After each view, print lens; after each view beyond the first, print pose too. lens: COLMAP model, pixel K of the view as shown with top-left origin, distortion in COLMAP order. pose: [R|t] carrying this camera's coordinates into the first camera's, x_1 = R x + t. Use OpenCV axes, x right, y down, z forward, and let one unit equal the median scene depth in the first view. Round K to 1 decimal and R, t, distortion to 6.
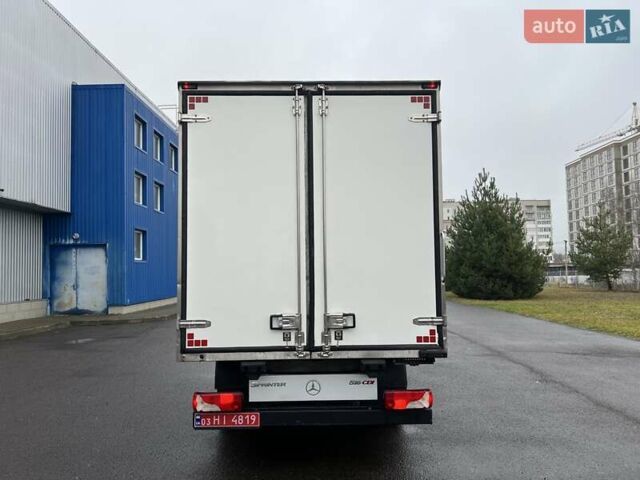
lens RADIAL K [[482.9, 0, 320.0], [0, 482.9, 240.0], [0, 0, 1]] dist [0.087665, -0.126747]
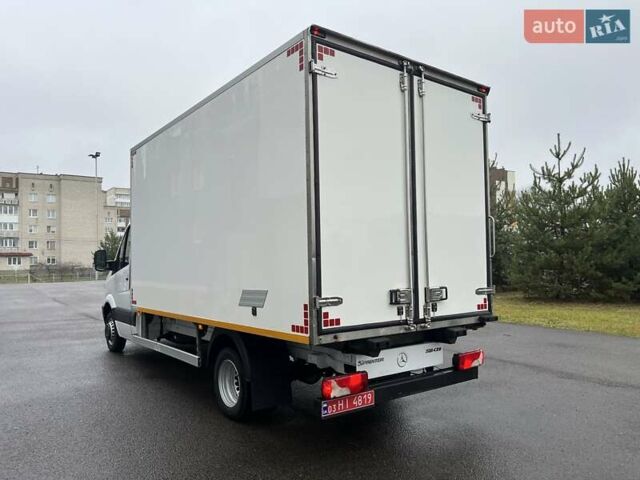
lens RADIAL K [[482.9, 0, 320.0], [0, 482.9, 240.0], [0, 0, 1]] dist [0.087665, -0.126747]
pose [[0.806391, 0.030407, 0.590601, -0.722620], [-0.040270, 0.999183, 0.003541, 0.050309], [-0.590011, -0.026638, 0.806956, 0.262053]]
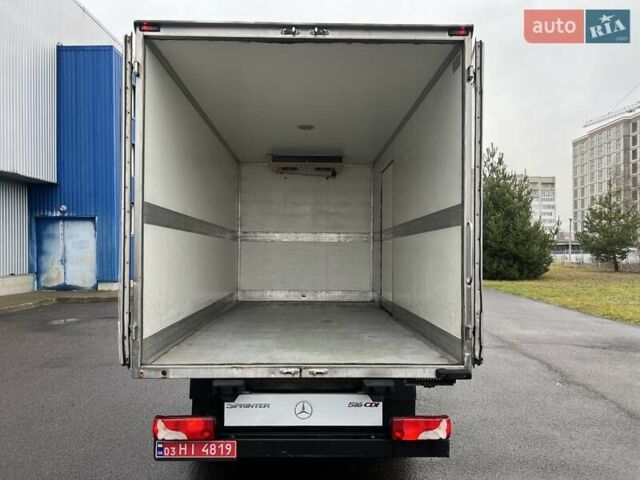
lens RADIAL K [[482.9, 0, 320.0], [0, 482.9, 240.0], [0, 0, 1]] dist [0.087665, -0.126747]
pose [[0.999871, 0.015925, -0.001916, 0.009861], [-0.015797, 0.998399, 0.054312, -0.022645], [0.002777, -0.054275, 0.998522, 0.190483]]
